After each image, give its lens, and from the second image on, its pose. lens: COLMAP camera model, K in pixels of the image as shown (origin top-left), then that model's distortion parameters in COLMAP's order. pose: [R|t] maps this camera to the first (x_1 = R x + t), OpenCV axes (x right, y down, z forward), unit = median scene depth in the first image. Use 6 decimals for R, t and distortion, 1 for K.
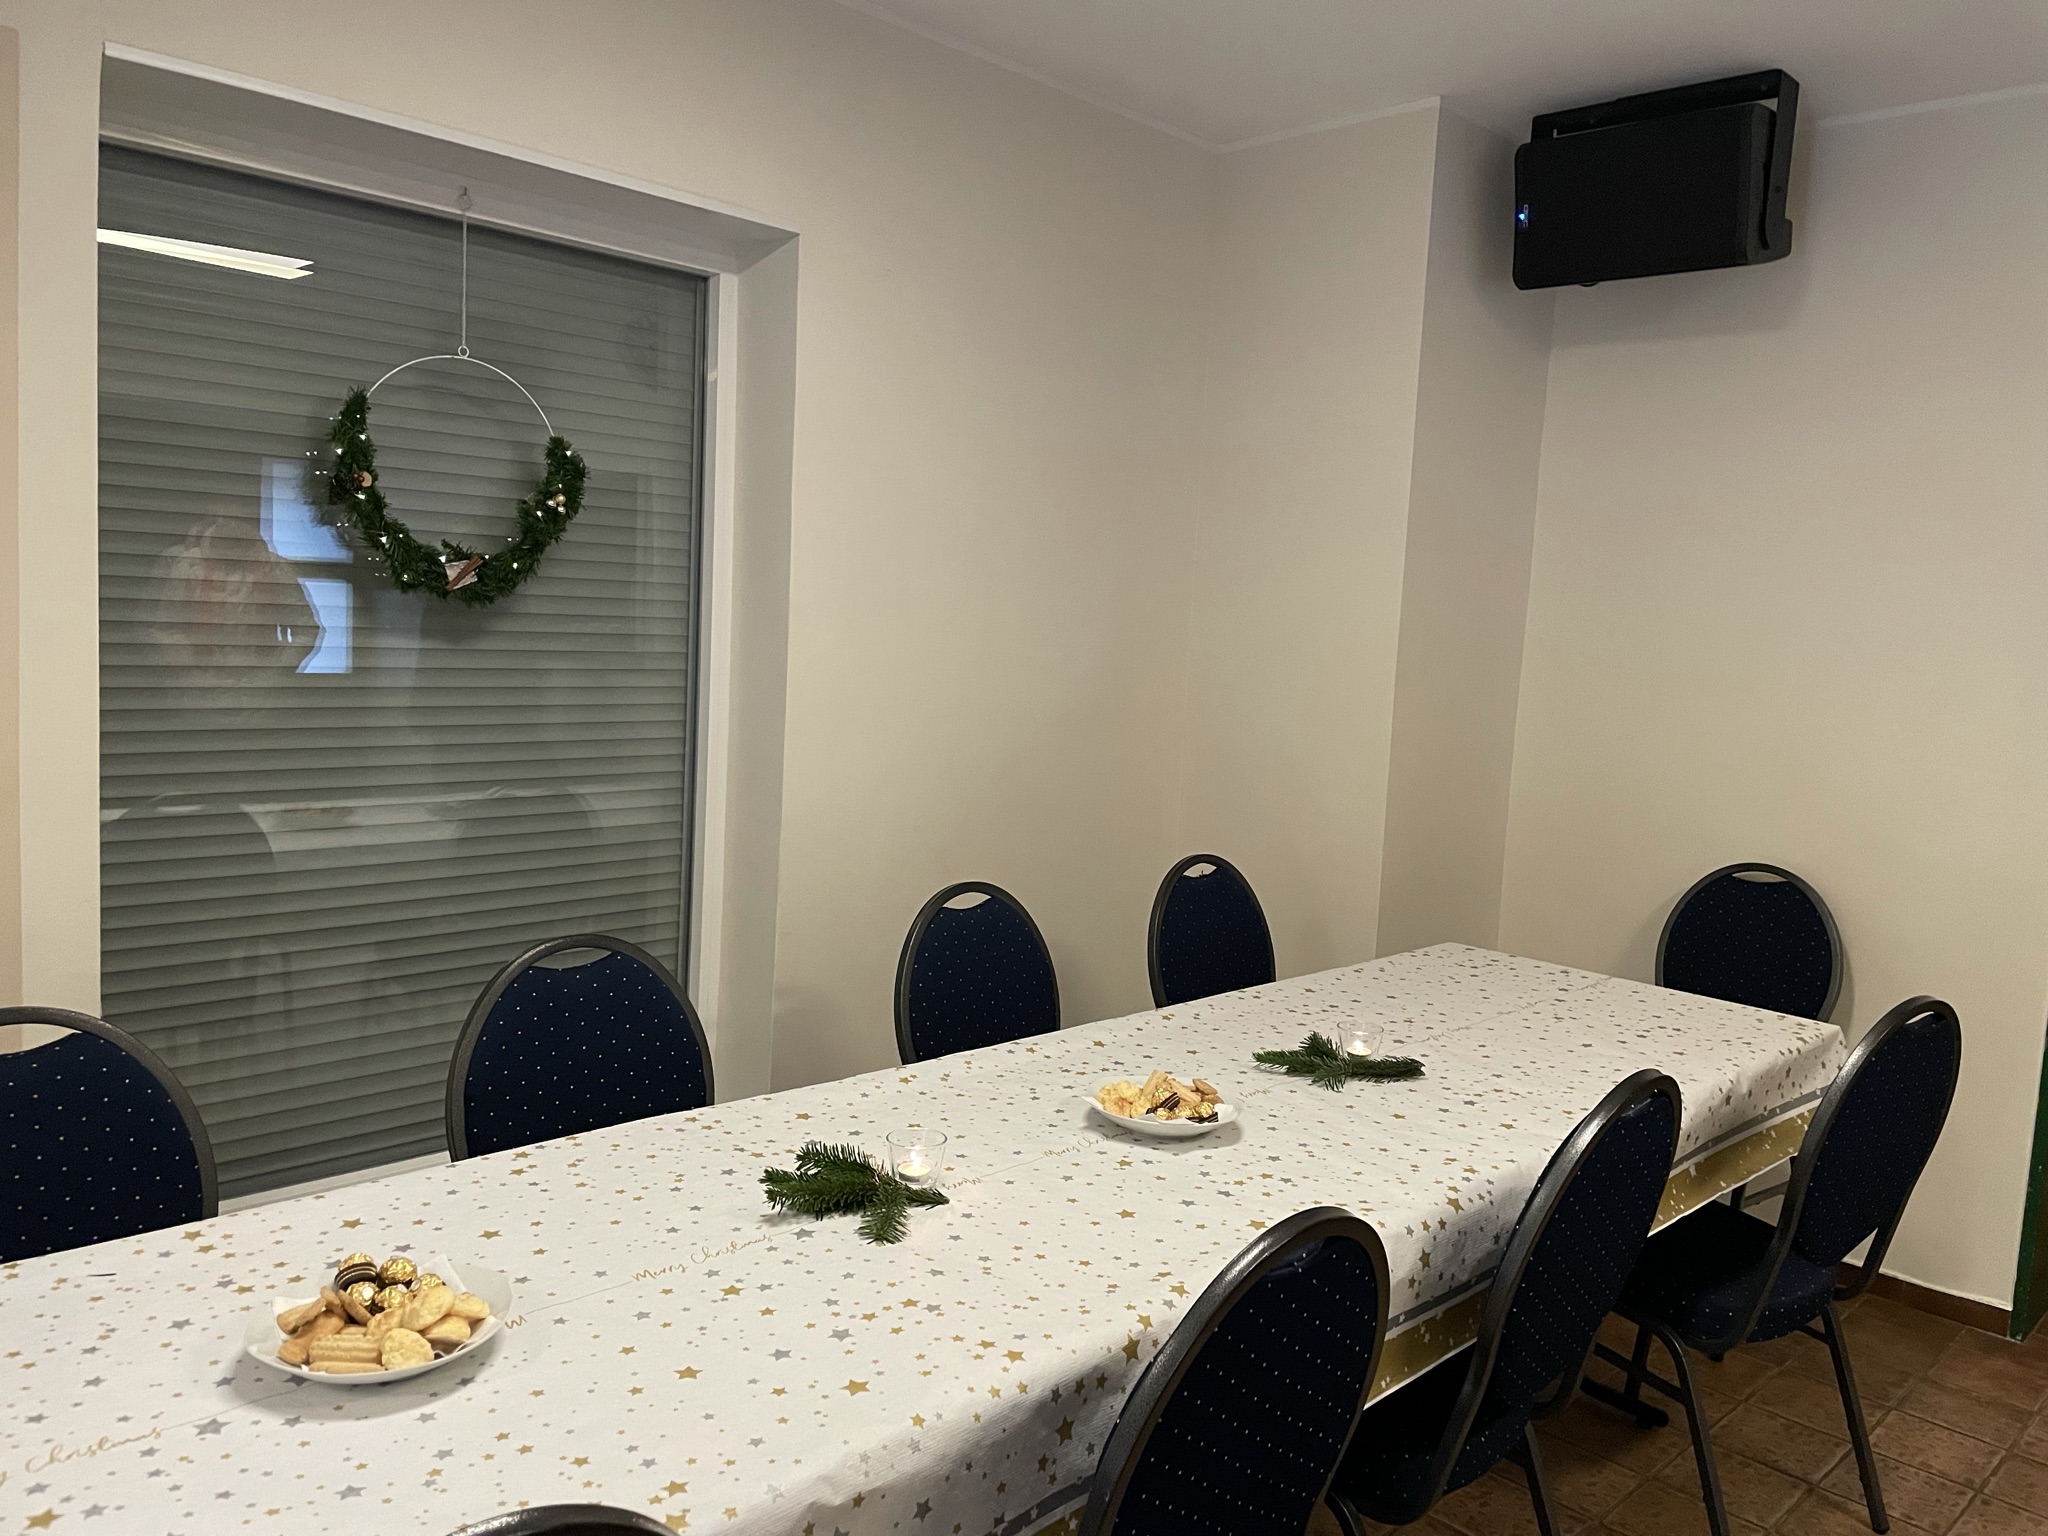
lens RADIAL K [[1576.6, 0, 1025.2], [0, 1576.6, 738.0], [0, 0, 1]] dist [0.119670, -0.157287]
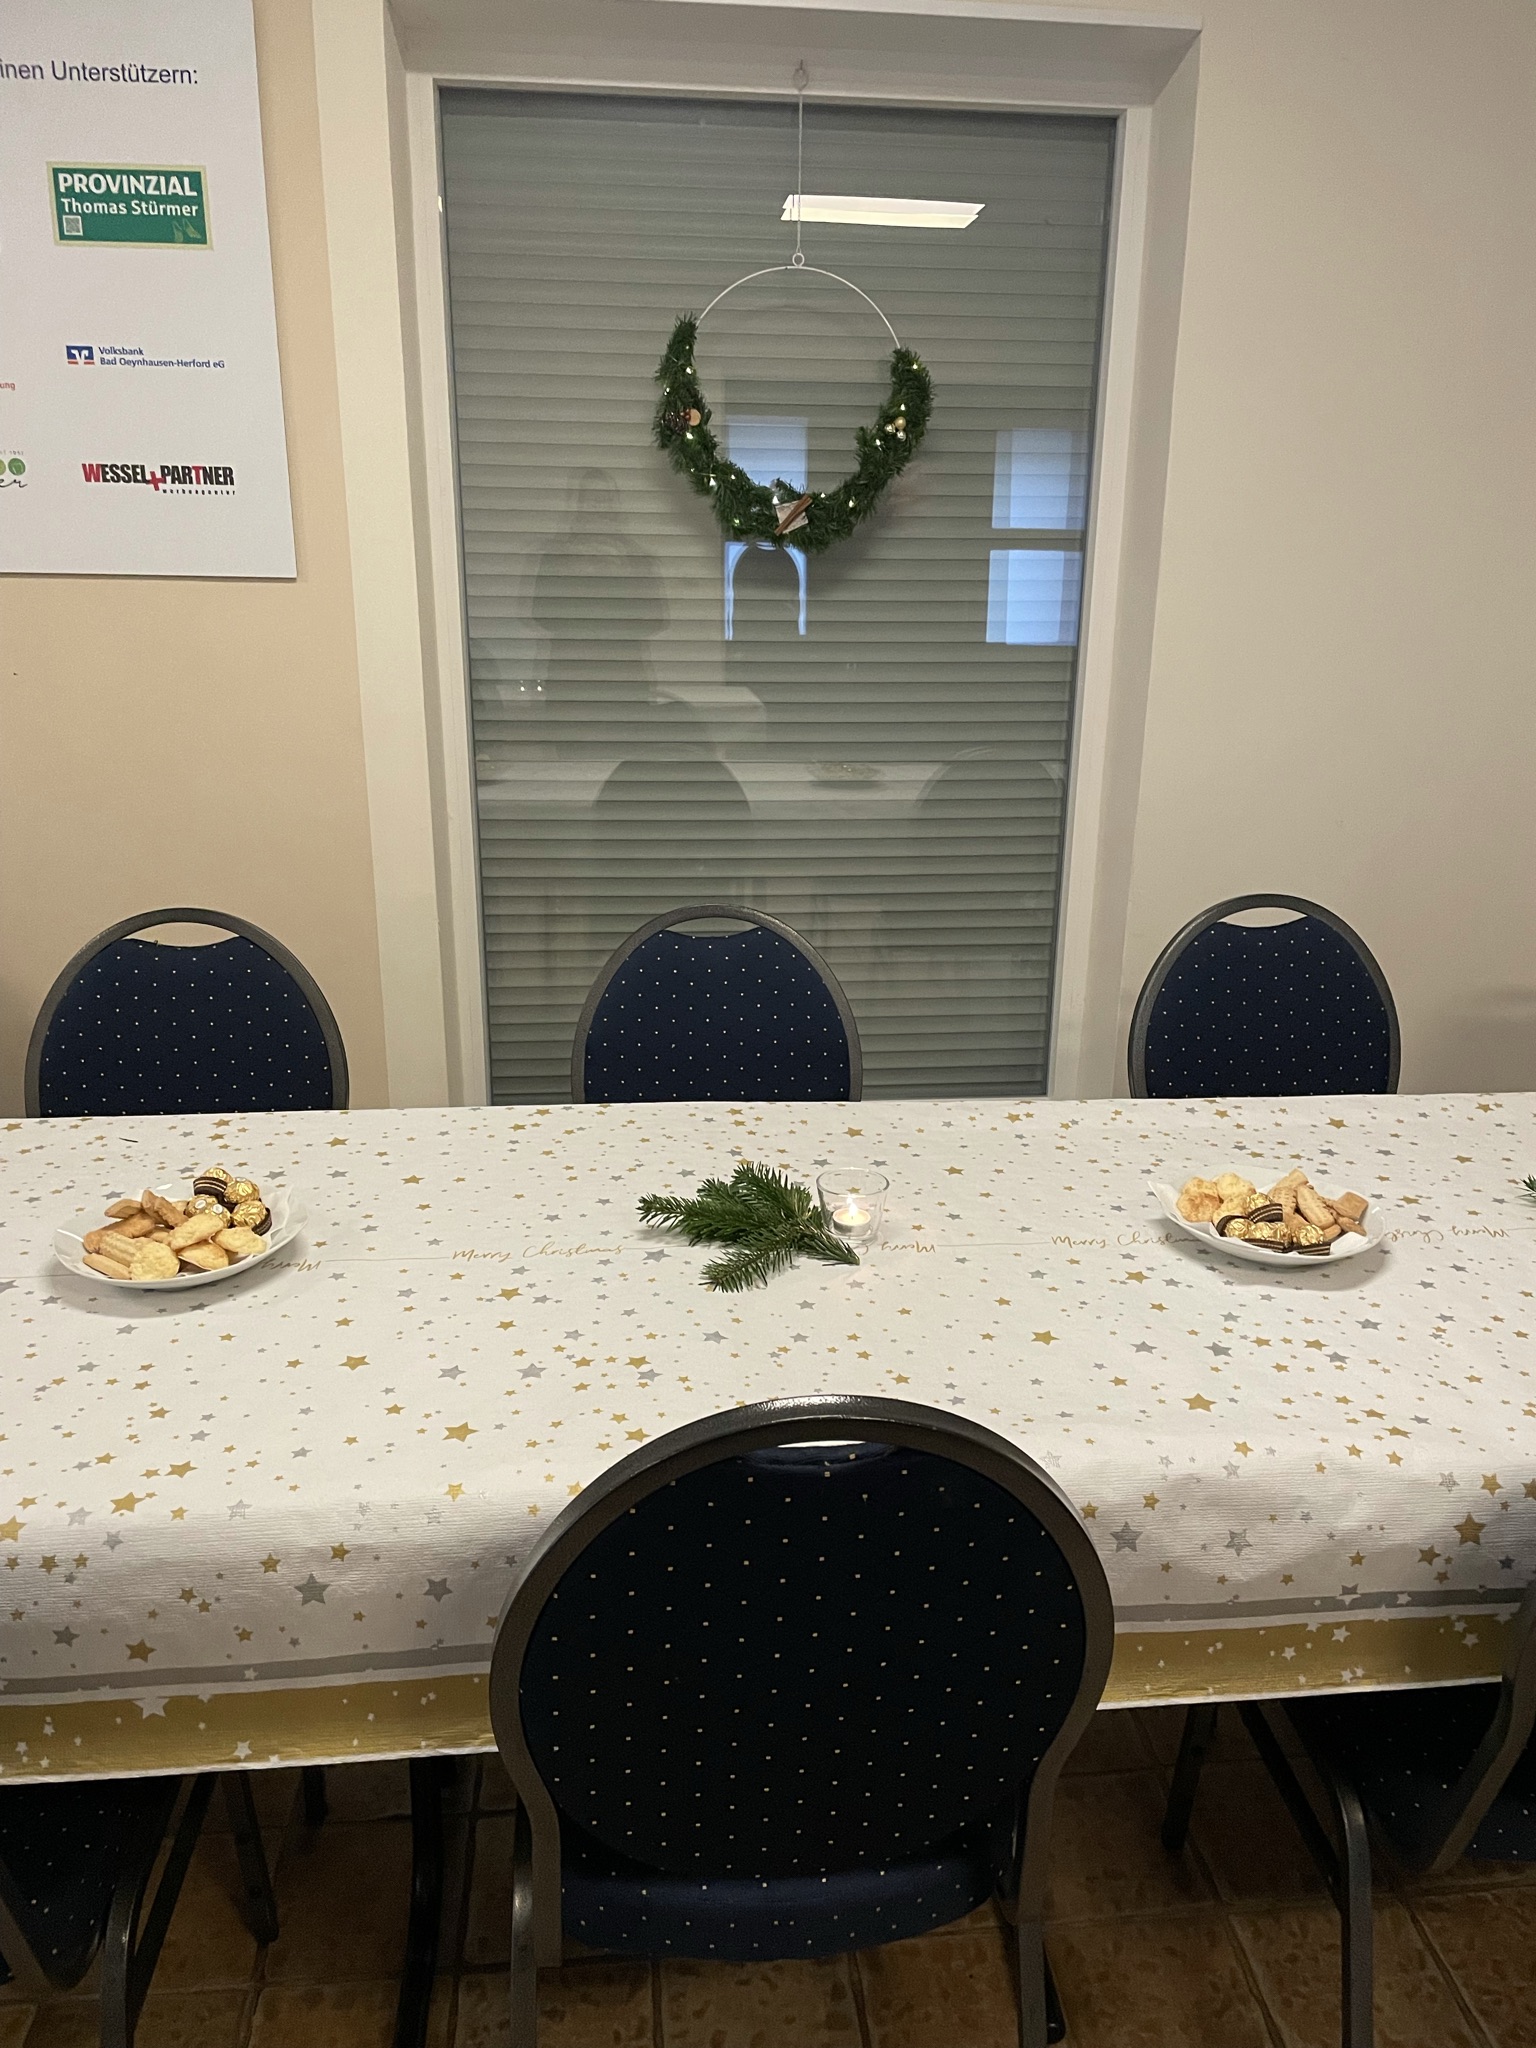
lens RADIAL K [[1562.5, 0, 774.6], [0, 1562.5, 1018.4], [0, 0, 1]] dist [0.095775, -0.121617]
pose [[0.773895, 0.147980, -0.615782, 0.285362], [-0.029746, 0.979739, 0.198059, 0.004841], [0.632614, -0.134960, 0.762617, 0.263629]]
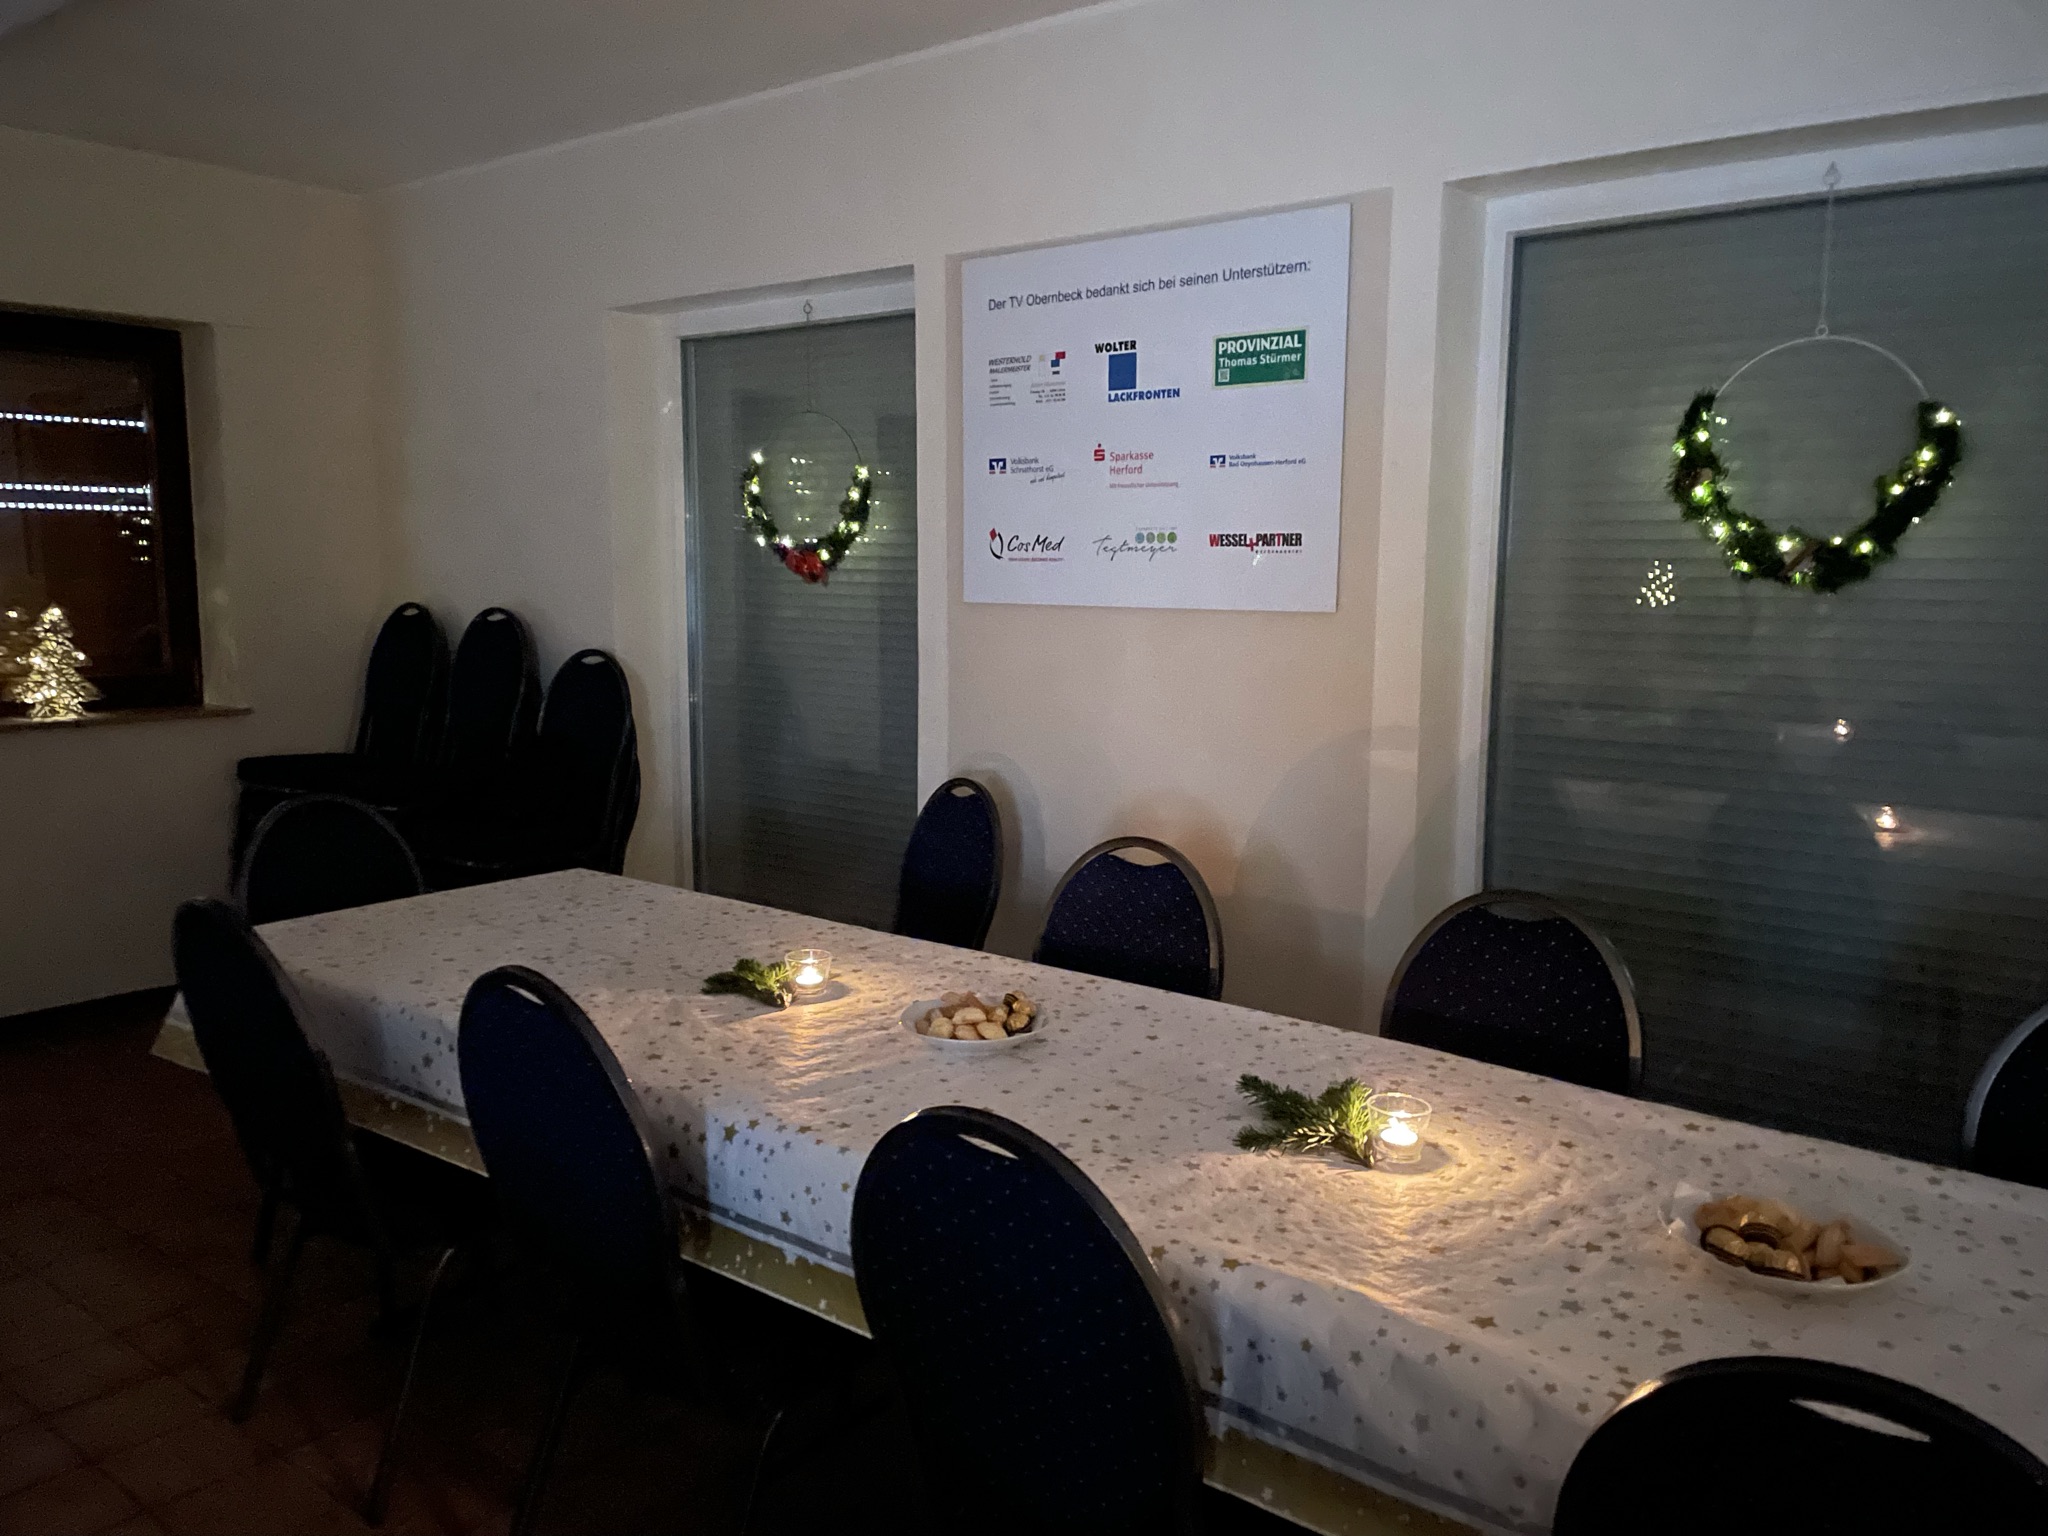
lens RADIAL K [[1533.9, 0, 1020.3], [0, 1533.9, 780.8], [0, 0, 1]] dist [0.048205, -0.005173]
pose [[0.114833, 0.088695, -0.989417, 0.603150], [-0.094111, 0.992498, 0.078049, 0.001213], [0.988917, 0.084152, 0.122319, 0.464789]]
